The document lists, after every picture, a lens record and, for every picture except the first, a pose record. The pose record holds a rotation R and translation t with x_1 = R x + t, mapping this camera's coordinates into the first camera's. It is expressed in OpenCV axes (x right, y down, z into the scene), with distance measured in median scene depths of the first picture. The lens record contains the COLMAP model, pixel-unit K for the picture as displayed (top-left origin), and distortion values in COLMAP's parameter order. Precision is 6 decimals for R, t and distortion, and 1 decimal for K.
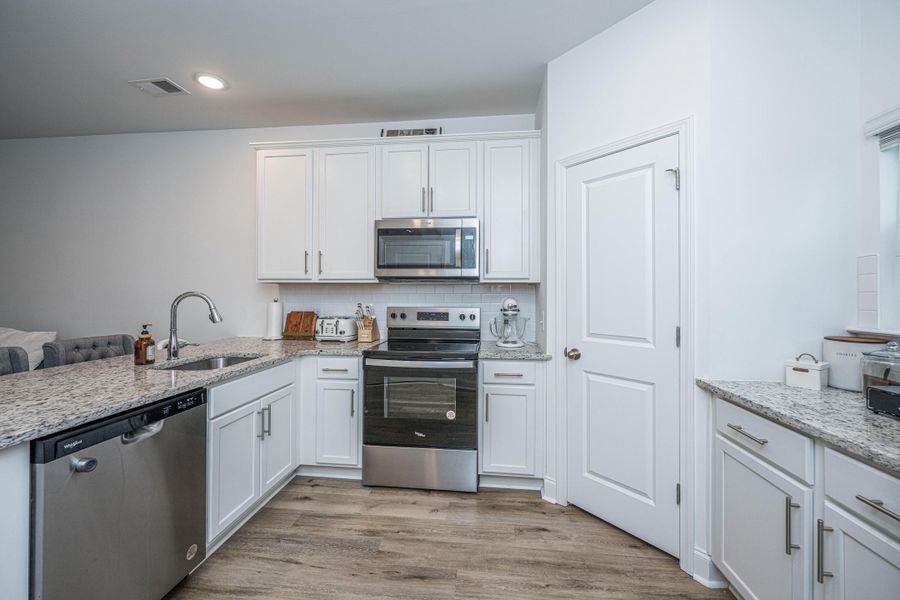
lens RADIAL K [[359.6, 0, 451.5], [0, 359.6, 292.6], [0, 0, 1]] dist [-0.002563, 0.000072]
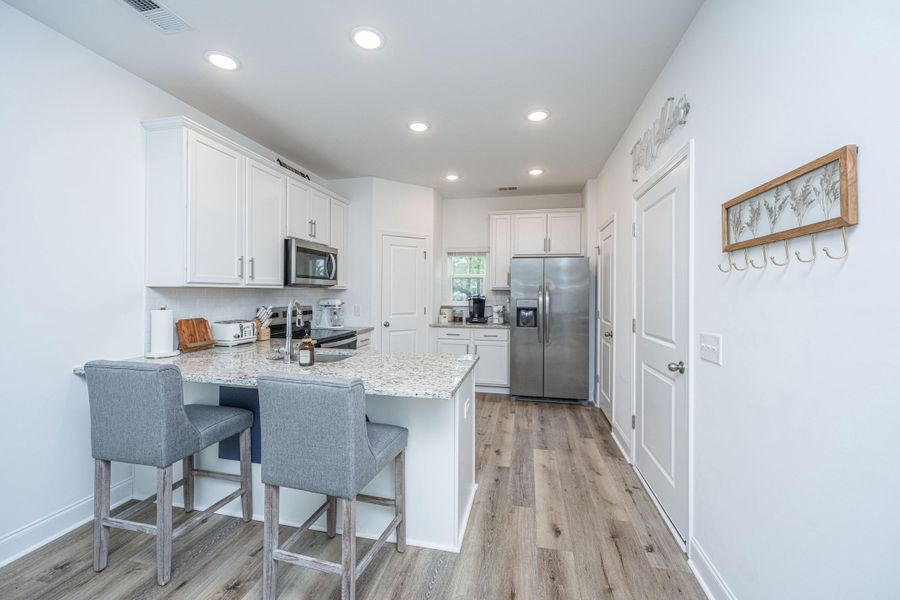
lens RADIAL K [[360.4, 0, 451.4], [0, 360.4, 291.2], [0, 0, 1]] dist [-0.001383, 0.000214]
pose [[0.100689, -0.002744, 0.994914, -1.461023], [-0.011298, 0.999929, 0.003901, -0.030873], [-0.994854, -0.011633, 0.100651, 0.339083]]
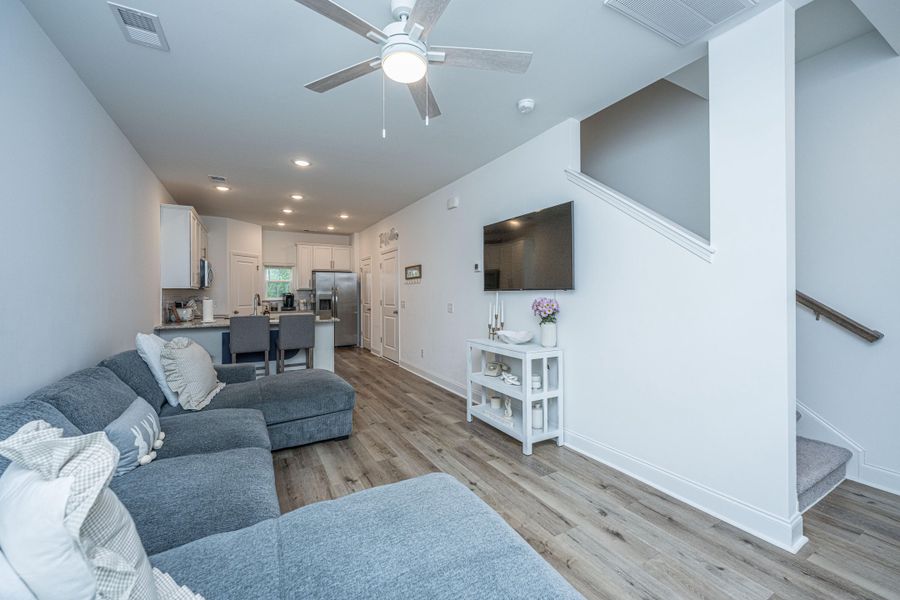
lens RADIAL K [[360.4, 0, 451.4], [0, 360.4, 291.2], [0, 0, 1]] dist [-0.001383, 0.000214]
pose [[-0.581575, 0.002439, 0.813489, -2.964760], [-0.001037, 0.999992, -0.003739, -0.009853], [-0.813492, -0.003018, -0.581568, 1.105038]]
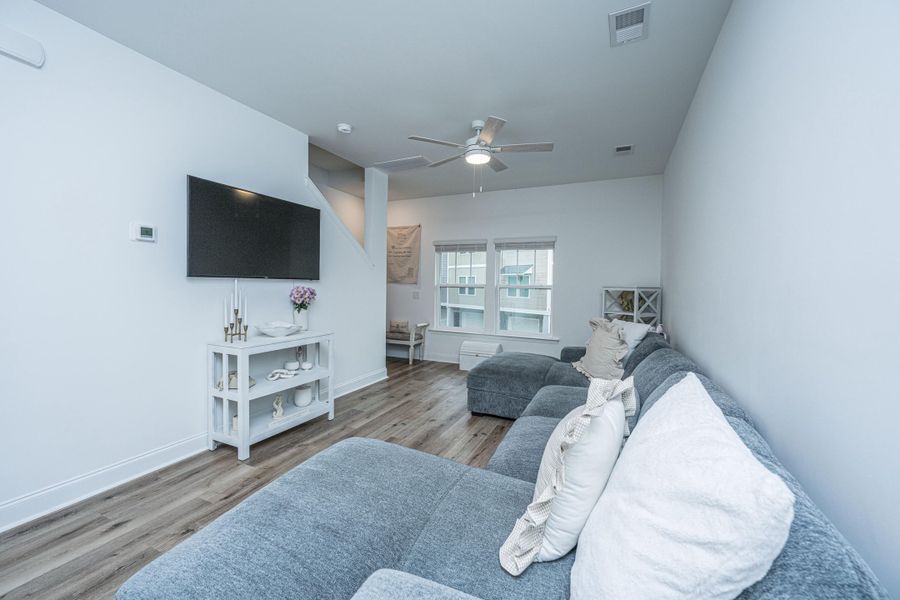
lens RADIAL K [[359.6, 0, 451.5], [0, 359.6, 292.6], [0, 0, 1]] dist [-0.002563, 0.000072]
pose [[-0.317035, 0.009377, -0.948368, -1.061455], [-0.012529, 0.999822, 0.014075, 0.004599], [0.948331, 0.016344, -0.316861, 1.090246]]
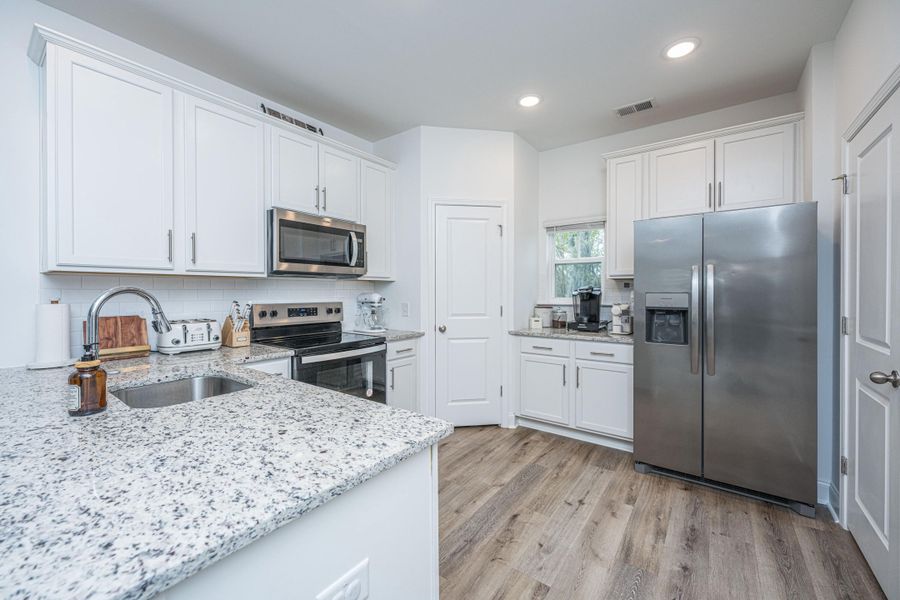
lens RADIAL K [[359.6, 0, 451.5], [0, 359.6, 292.6], [0, 0, 1]] dist [-0.002563, 0.000072]
pose [[0.505187, -0.008920, 0.862964, -0.802525], [-0.001526, 0.999936, 0.011229, 0.000337], [-0.863009, -0.006990, 0.505141, 0.162818]]
